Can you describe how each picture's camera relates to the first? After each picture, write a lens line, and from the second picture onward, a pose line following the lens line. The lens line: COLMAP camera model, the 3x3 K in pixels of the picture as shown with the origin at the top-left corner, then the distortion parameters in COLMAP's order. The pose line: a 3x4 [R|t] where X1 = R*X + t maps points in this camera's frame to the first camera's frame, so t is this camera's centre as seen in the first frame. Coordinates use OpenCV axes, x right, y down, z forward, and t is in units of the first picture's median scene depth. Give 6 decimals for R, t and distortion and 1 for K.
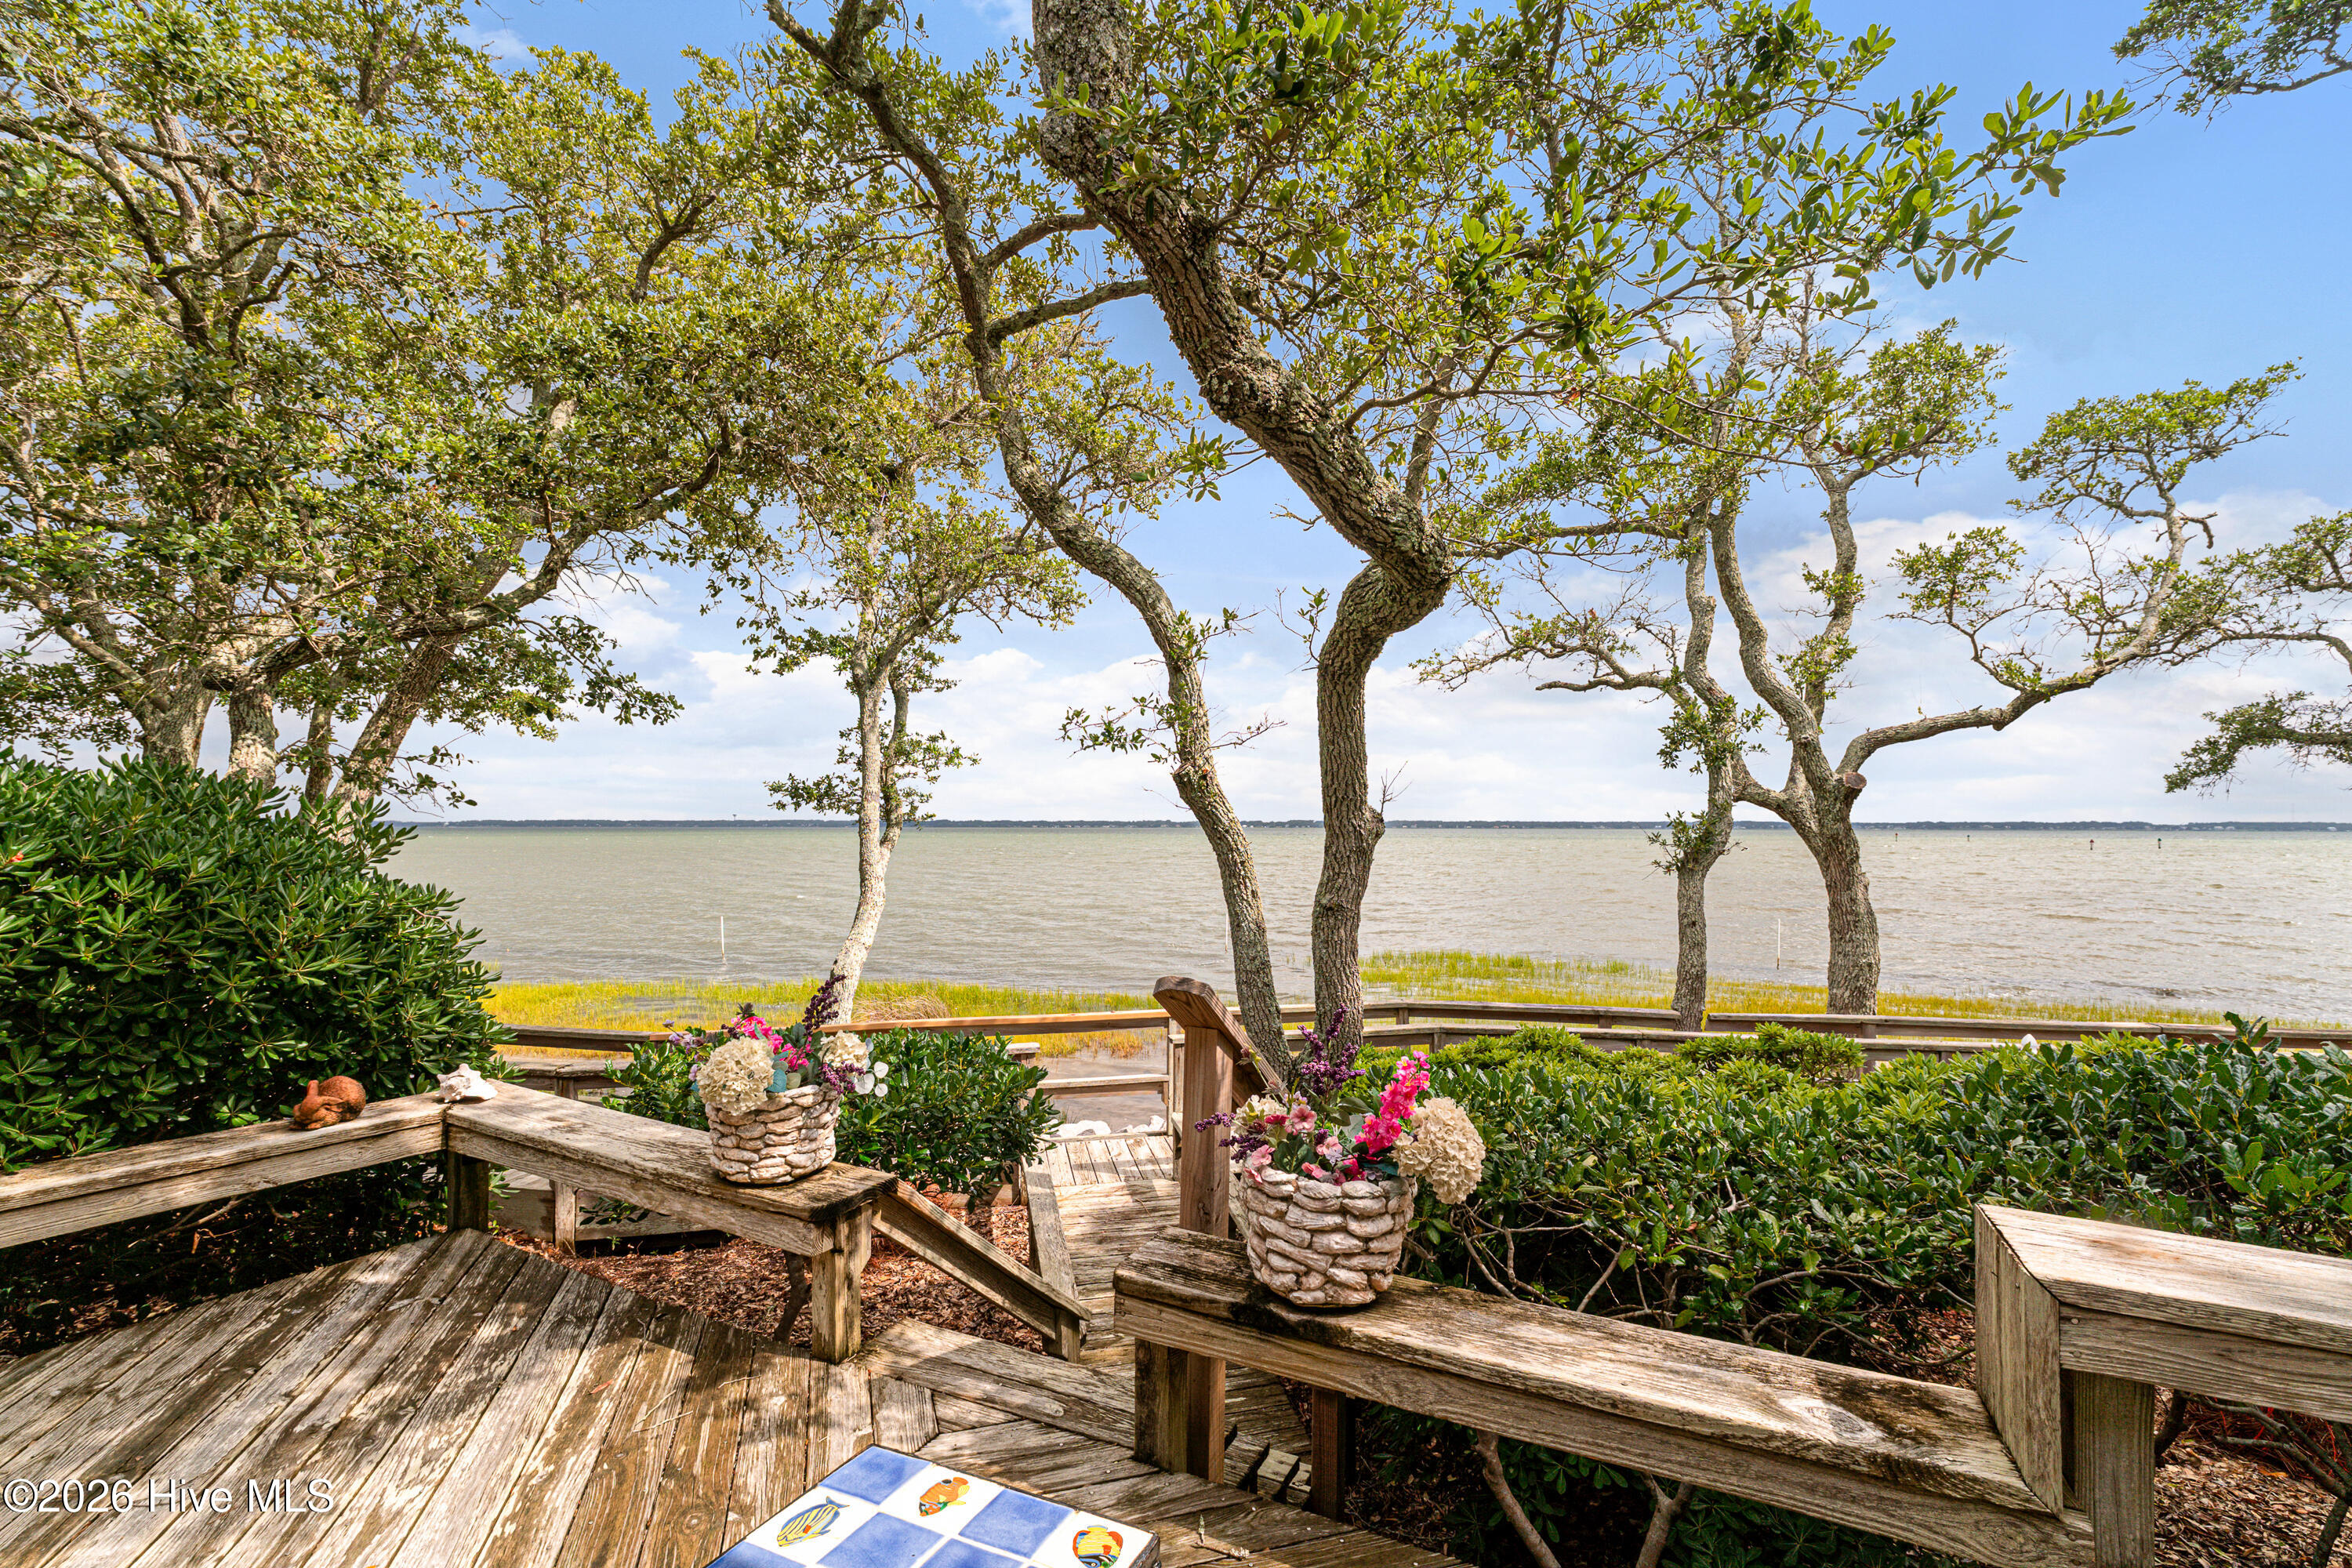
lens RADIAL K [[997.2, 0, 1184.6], [0, 997.2, 822.2], [0, 0, 1]] dist [0.008371, -0.000551]
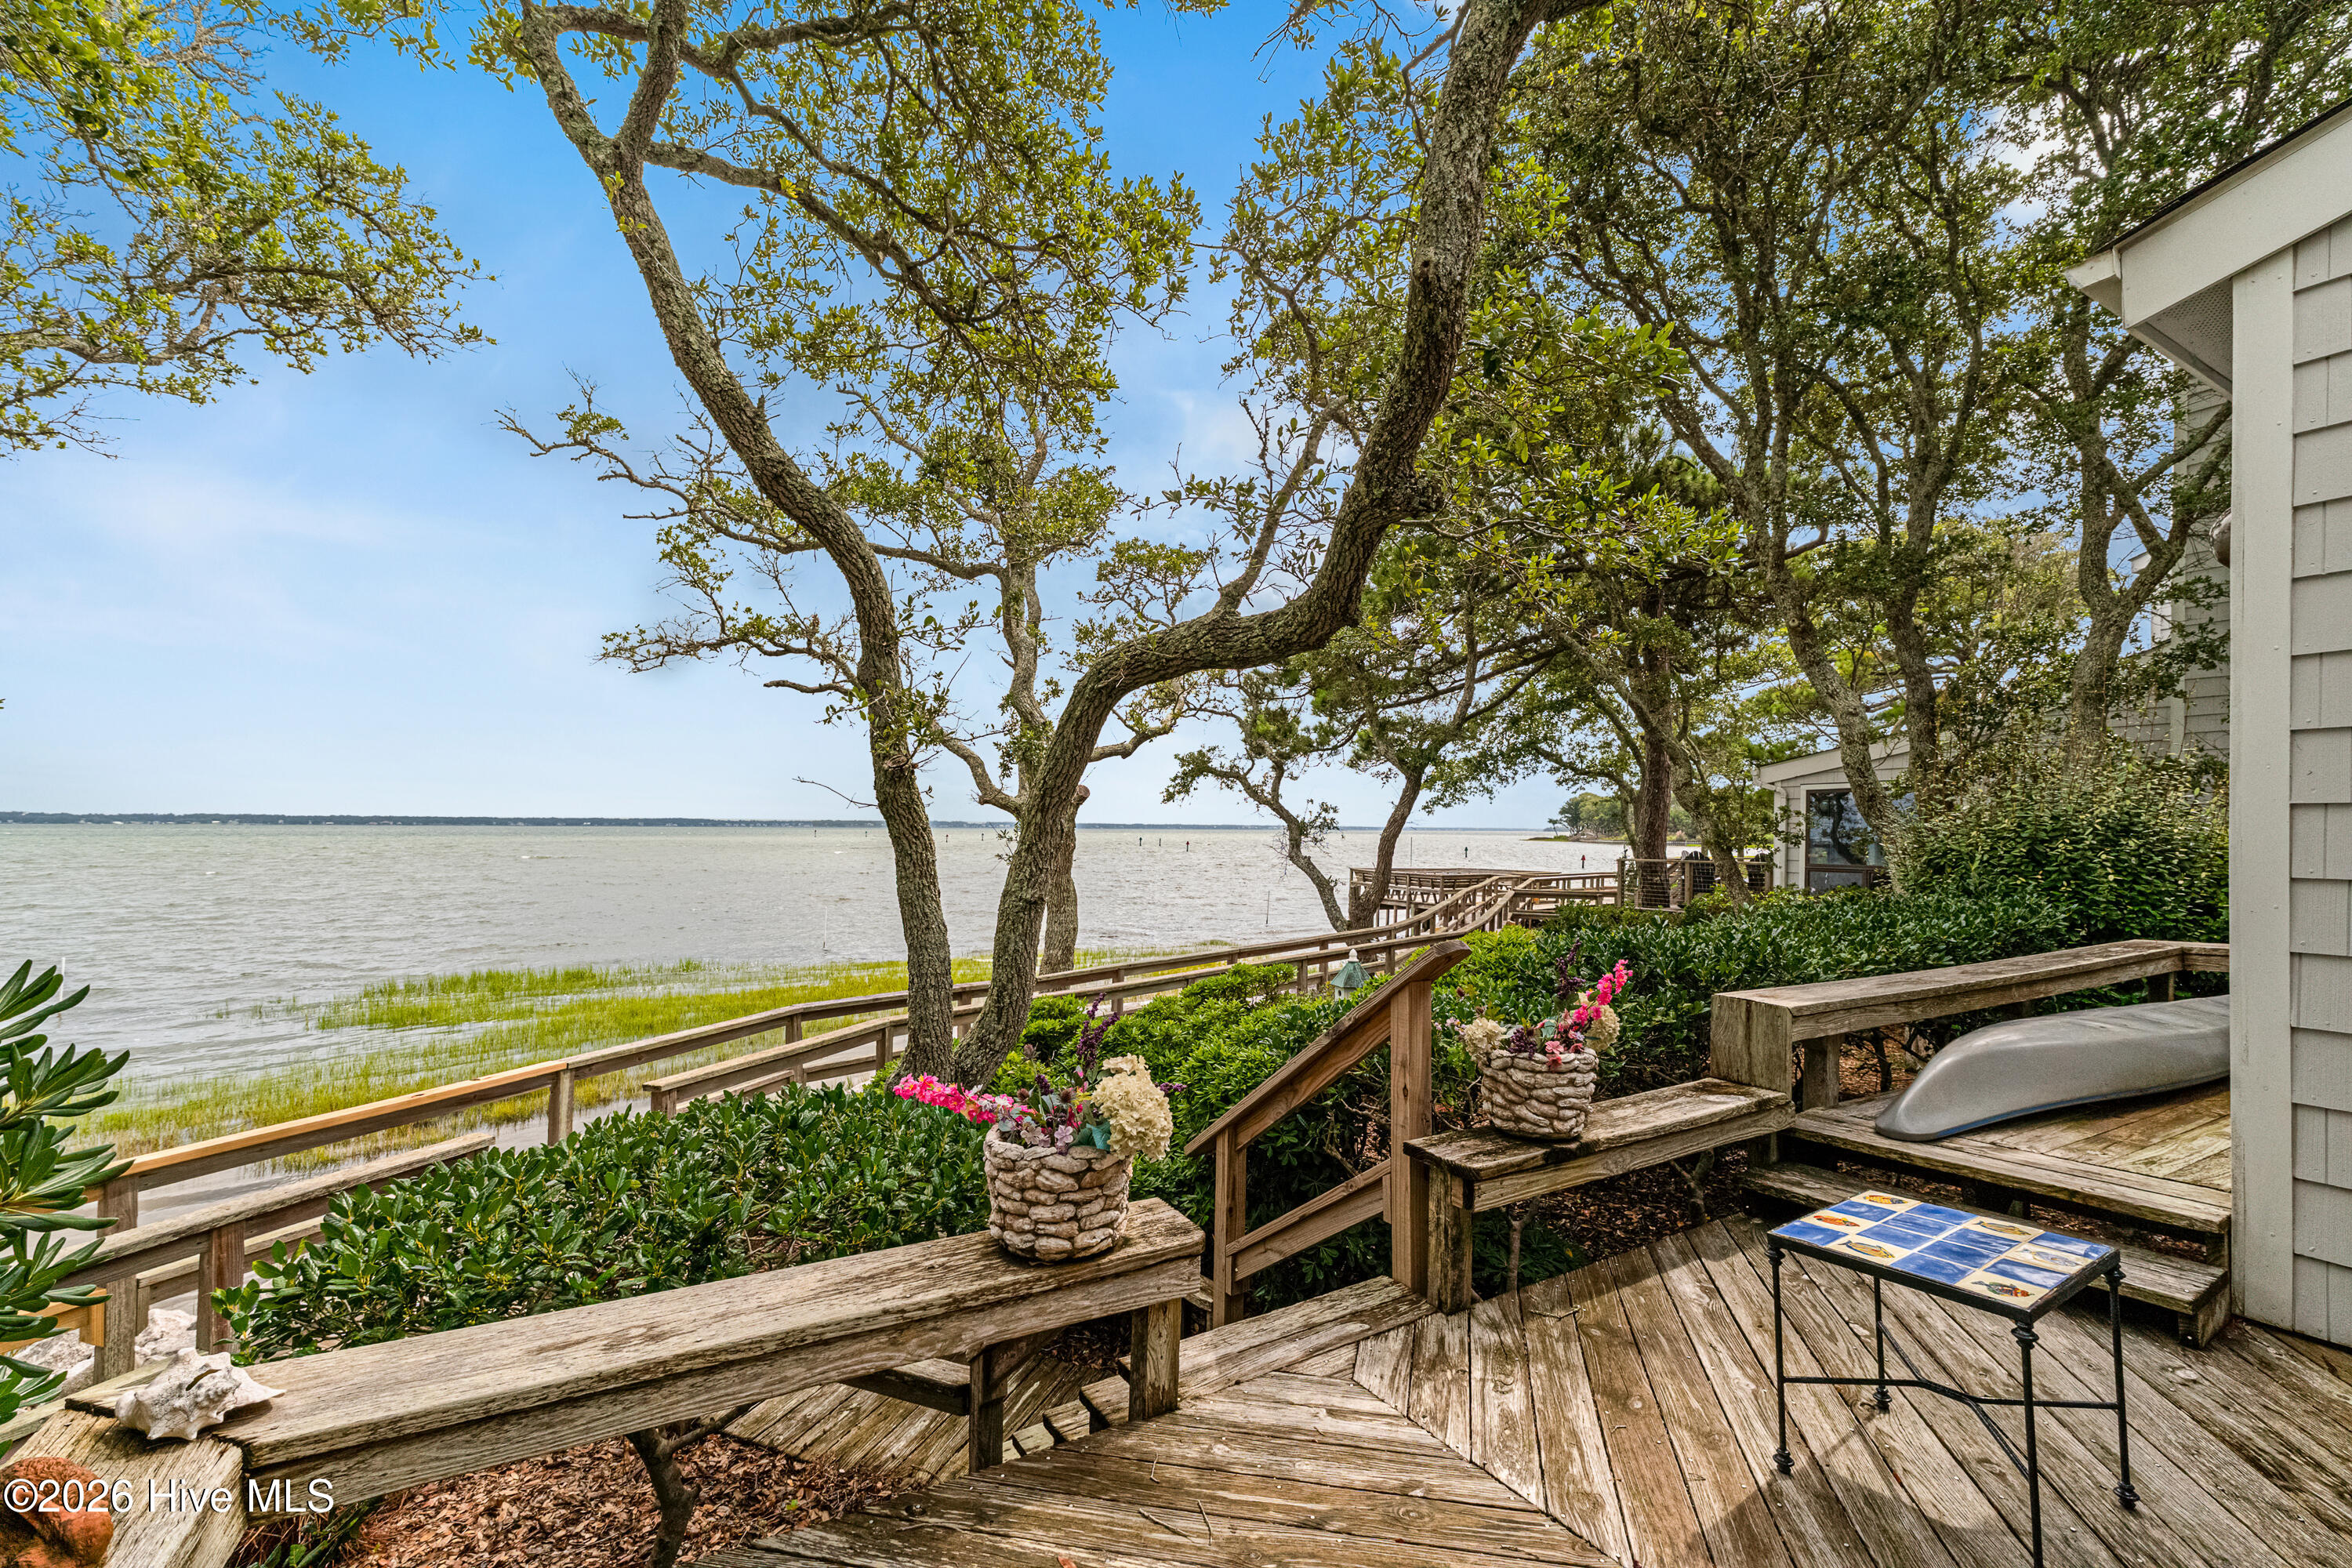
lens RADIAL K [[997.2, 0, 1188.5], [0, 997.2, 799.4], [0, 0, 1]] dist [0.008371, -0.000551]
pose [[0.550623, 0.025181, 0.834374, -0.356280], [-0.008431, 0.999662, -0.024606, 0.001351], [-0.834711, 0.006514, 0.550649, 0.151954]]
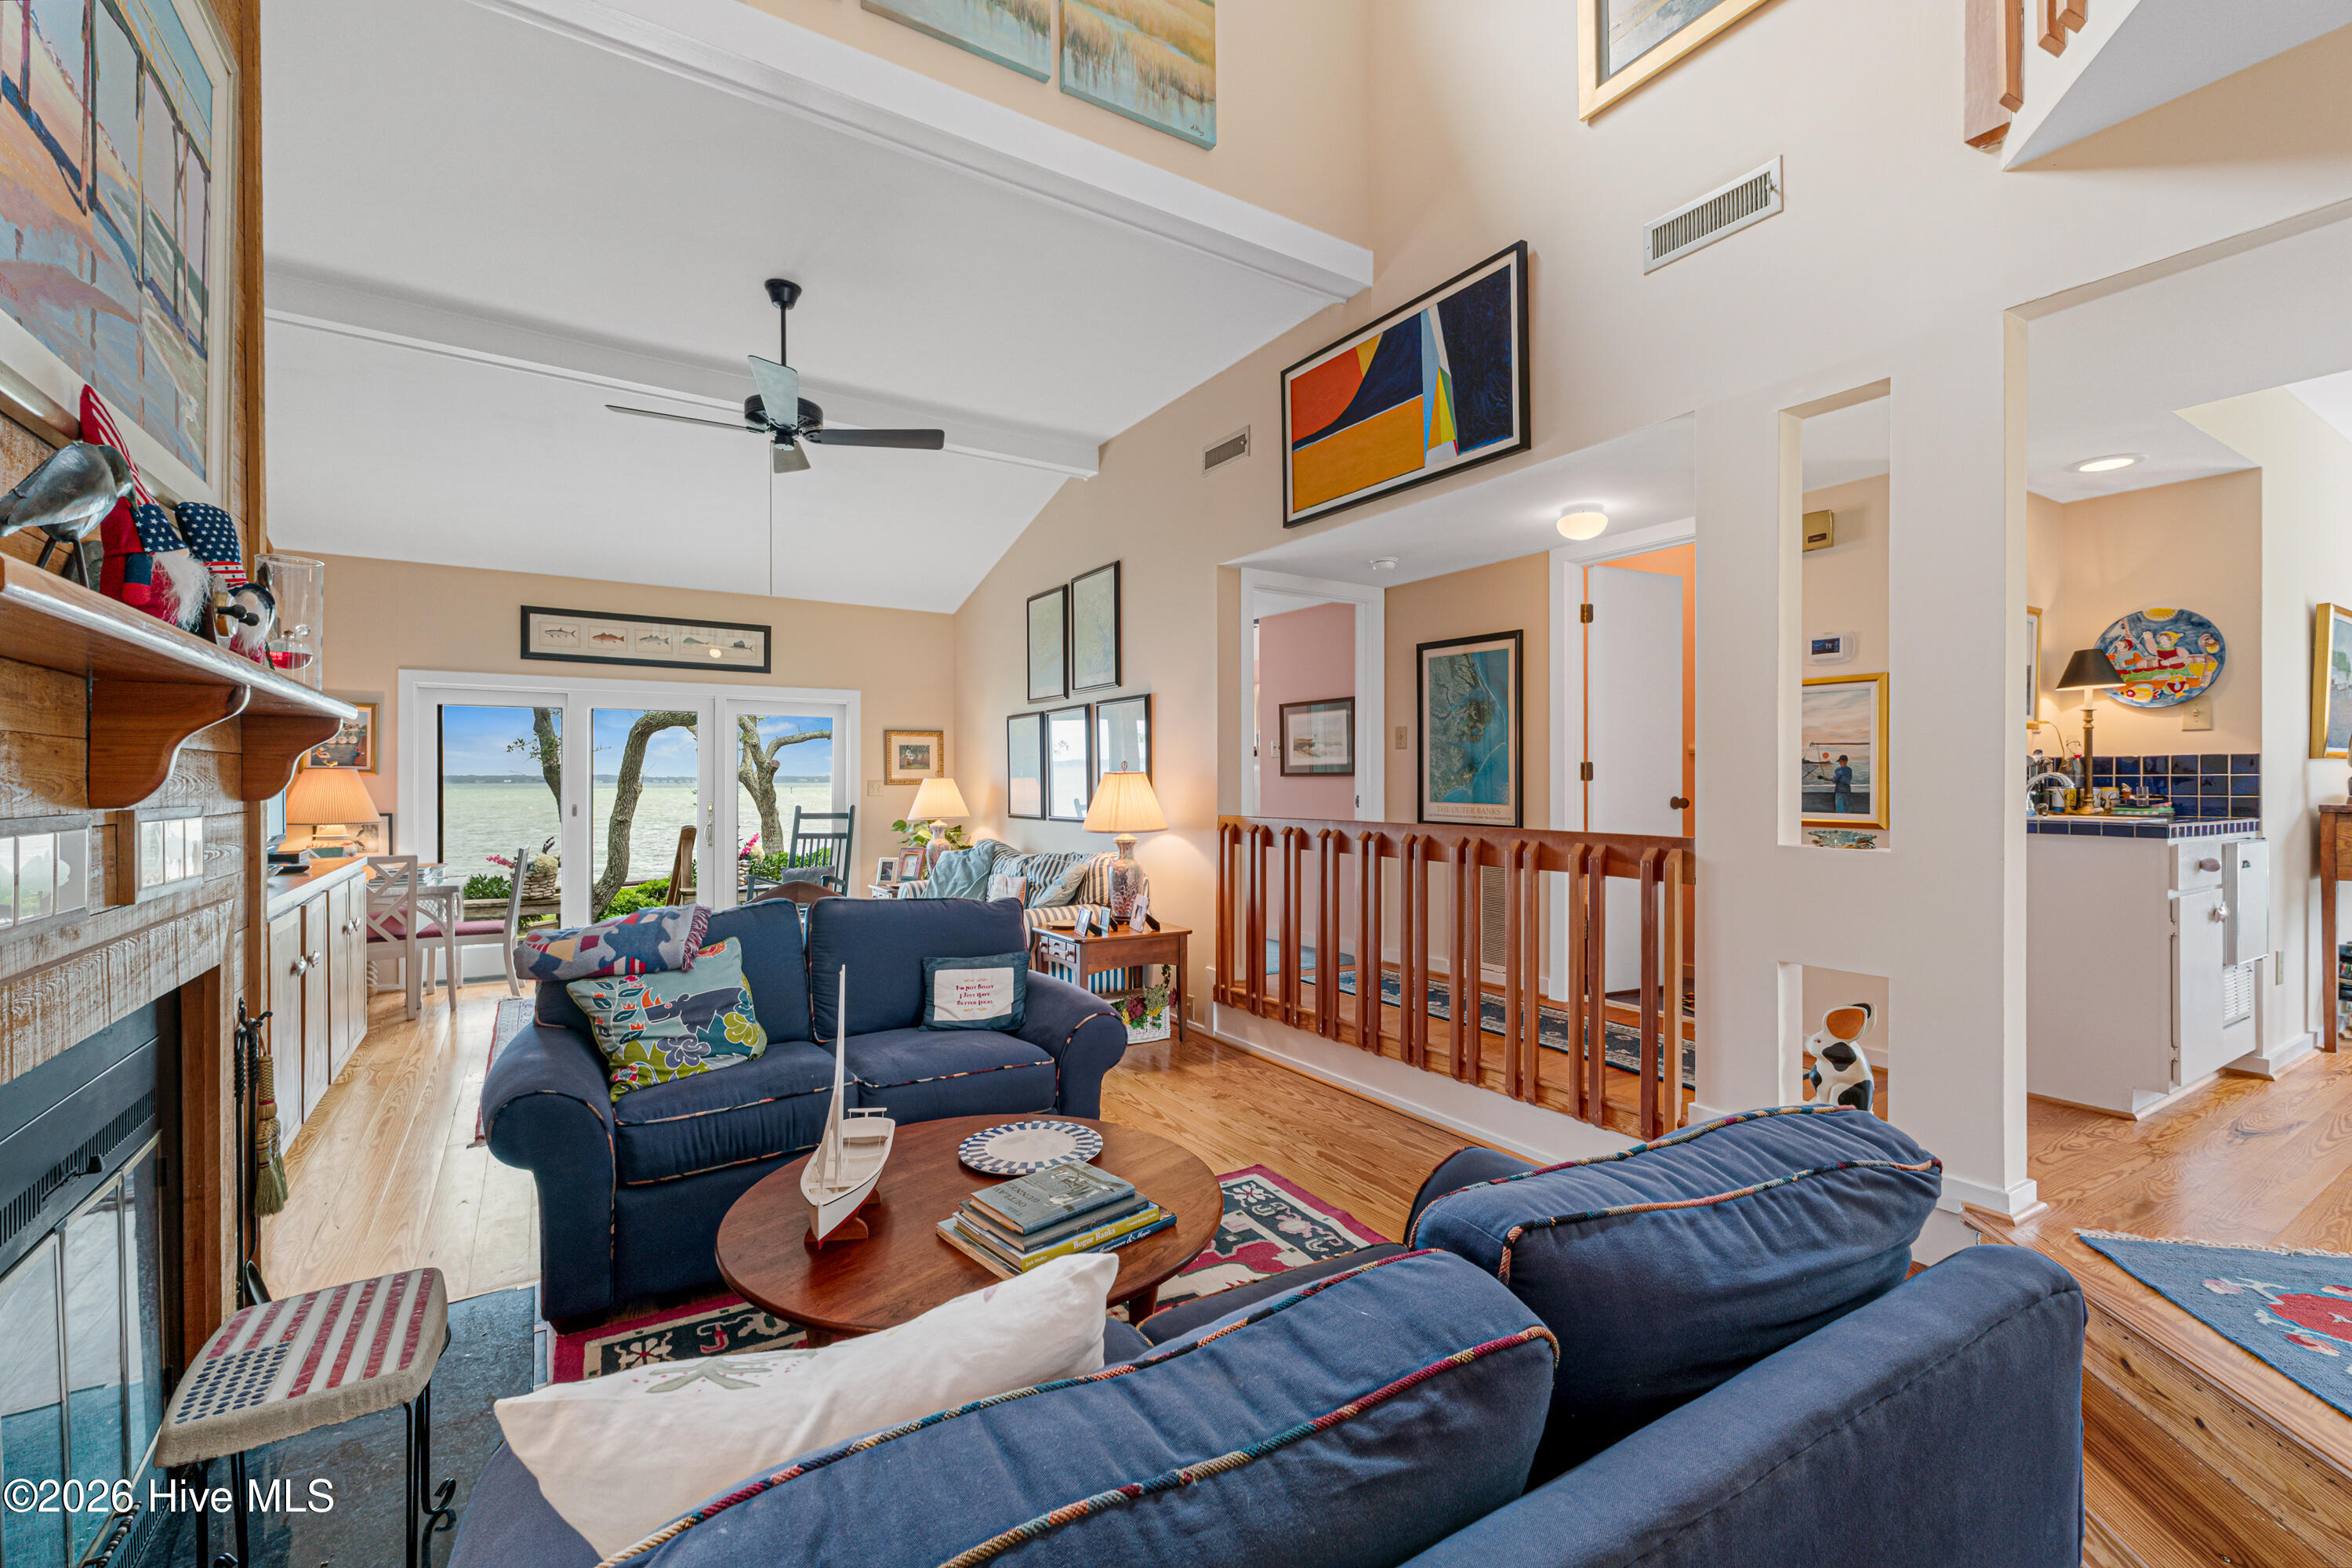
lens RADIAL K [[997.2, 0, 1167.6], [0, 997.2, 780.3], [0, 0, 1]] dist [0.008371, -0.000551]
pose [[0.514073, -0.001394, 0.857745, -0.710745], [-0.001719, 0.999995, 0.002655, -0.014023], [-0.857745, -0.002839, 0.514068, -0.798742]]
